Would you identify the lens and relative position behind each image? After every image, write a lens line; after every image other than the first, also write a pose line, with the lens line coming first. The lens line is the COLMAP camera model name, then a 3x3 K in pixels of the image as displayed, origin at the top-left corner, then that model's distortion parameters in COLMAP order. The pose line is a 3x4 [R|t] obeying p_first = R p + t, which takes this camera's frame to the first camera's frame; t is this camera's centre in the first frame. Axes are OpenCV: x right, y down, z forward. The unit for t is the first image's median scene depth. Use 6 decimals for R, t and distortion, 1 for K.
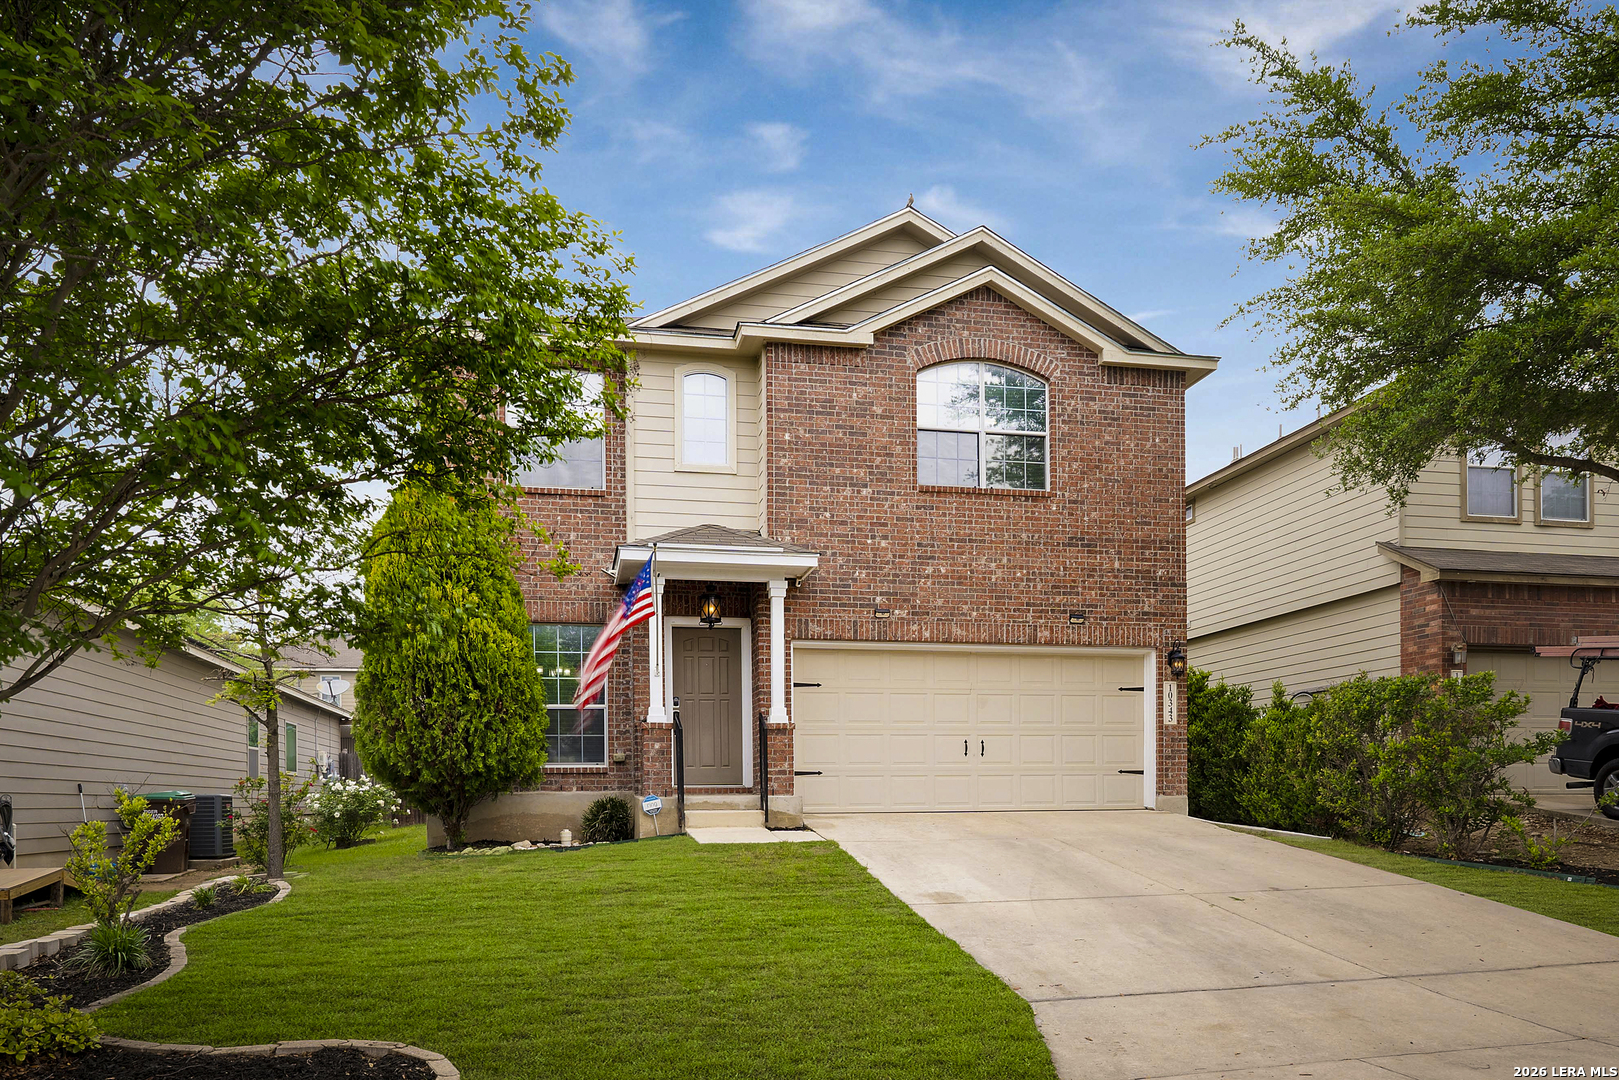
lens RADIAL K [[772.9, 0, 809.9], [0, 772.9, 541.6], [0, 0, 1]] dist [0.000373, 0.000906]
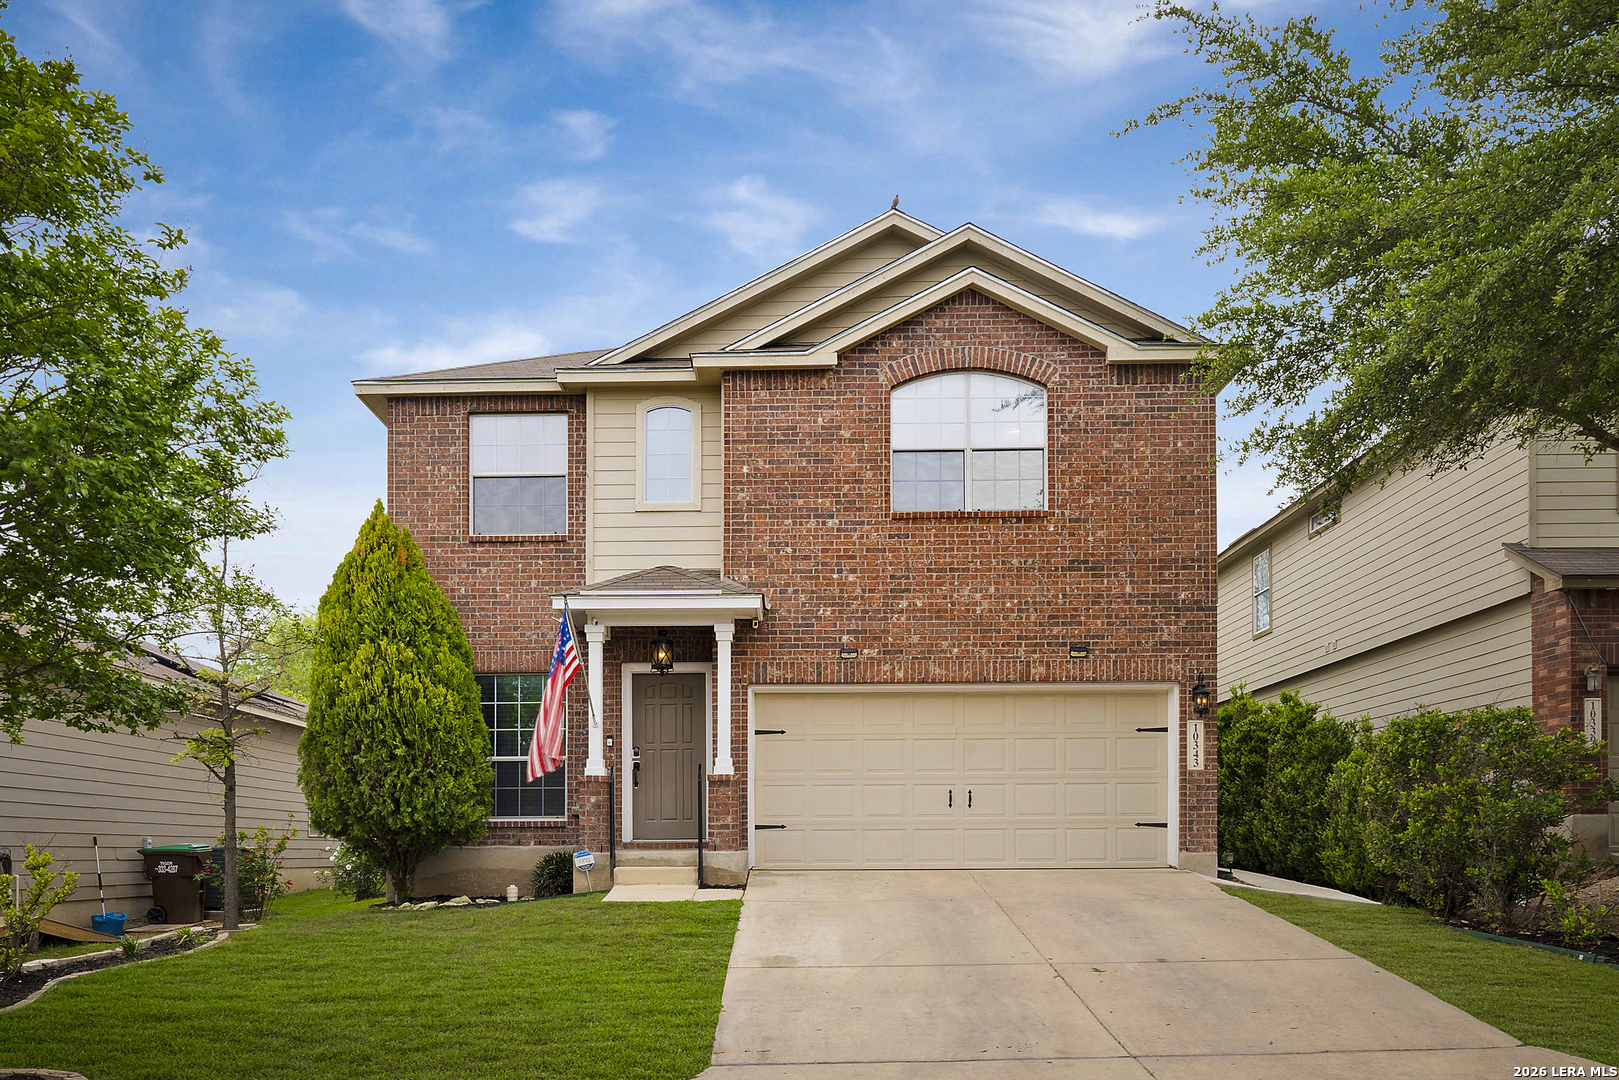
lens RADIAL K [[861.9, 0, 808.9], [0, 861.9, 539.4], [0, 0, 1]] dist [0.001218, 0.000042]
pose [[0.988372, -0.047937, -0.144304, 0.195602], [0.044365, 0.998627, -0.027869, -0.016757], [0.145442, 0.021142, 0.989141, -0.034662]]
